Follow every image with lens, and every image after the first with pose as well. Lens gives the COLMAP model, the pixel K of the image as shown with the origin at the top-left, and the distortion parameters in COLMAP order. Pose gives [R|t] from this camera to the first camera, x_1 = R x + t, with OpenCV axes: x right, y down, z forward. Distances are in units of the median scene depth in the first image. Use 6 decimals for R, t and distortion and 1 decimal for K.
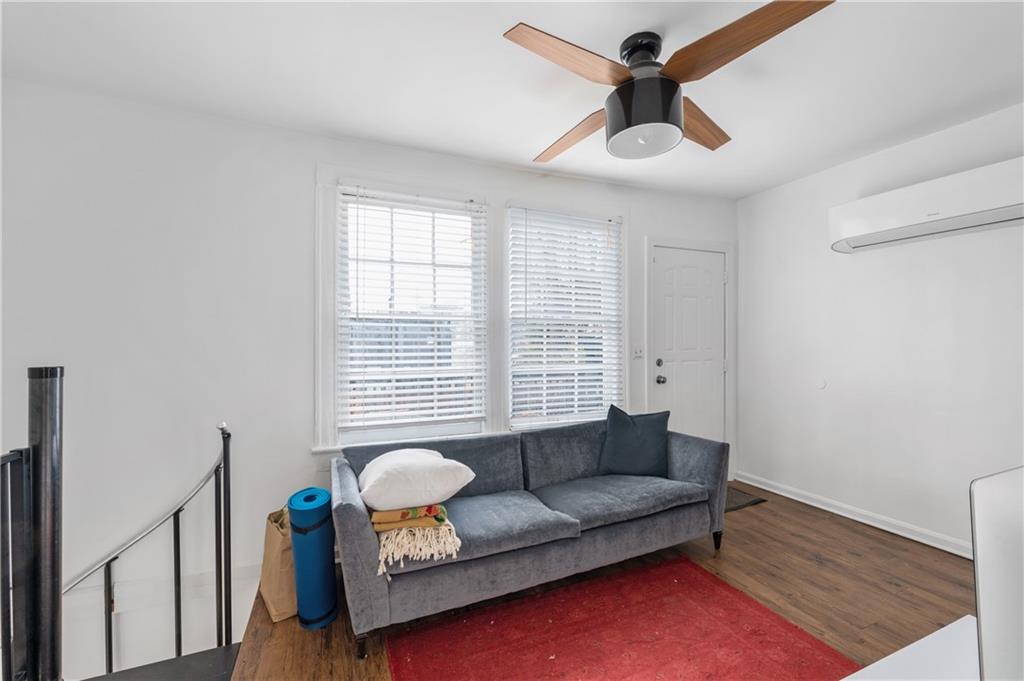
lens RADIAL K [[401.8, 0, 511.1], [0, 401.8, 340.6], [0, 0, 1]] dist [-0.003758, -0.000134]
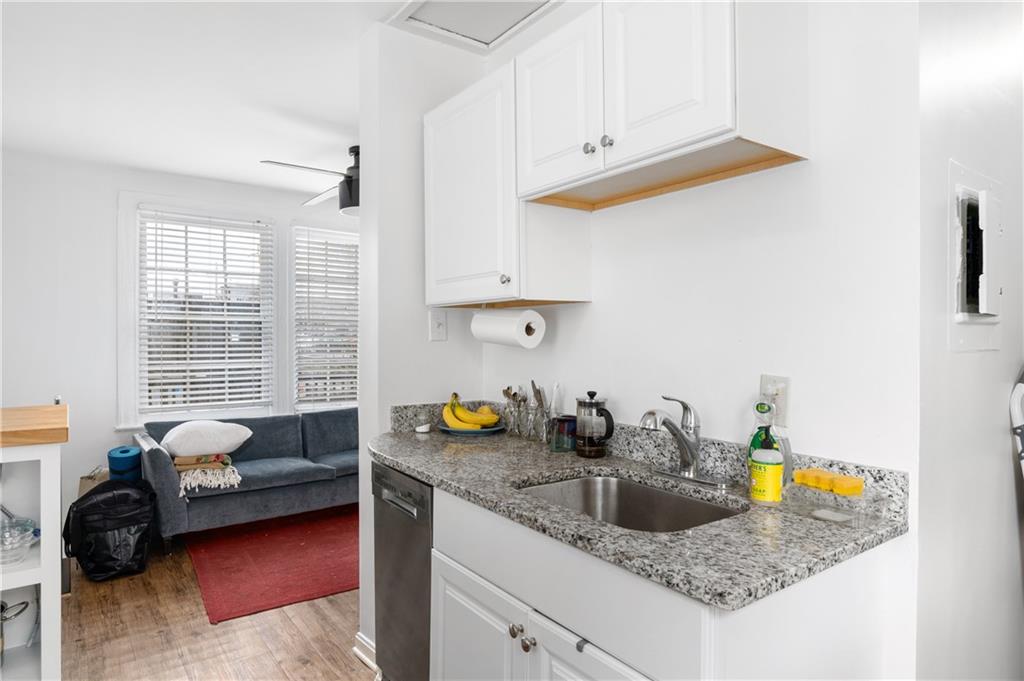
lens RADIAL K [[595.2, 0, 510.6], [0, 595.2, 344.1], [0, 0, 1]] dist [-0.005644, -0.000956]
pose [[0.974310, 0.001847, 0.225203, 0.263316], [-0.005650, 0.999852, 0.016244, -0.016523], [-0.225140, -0.017100, 0.974176, -1.011687]]
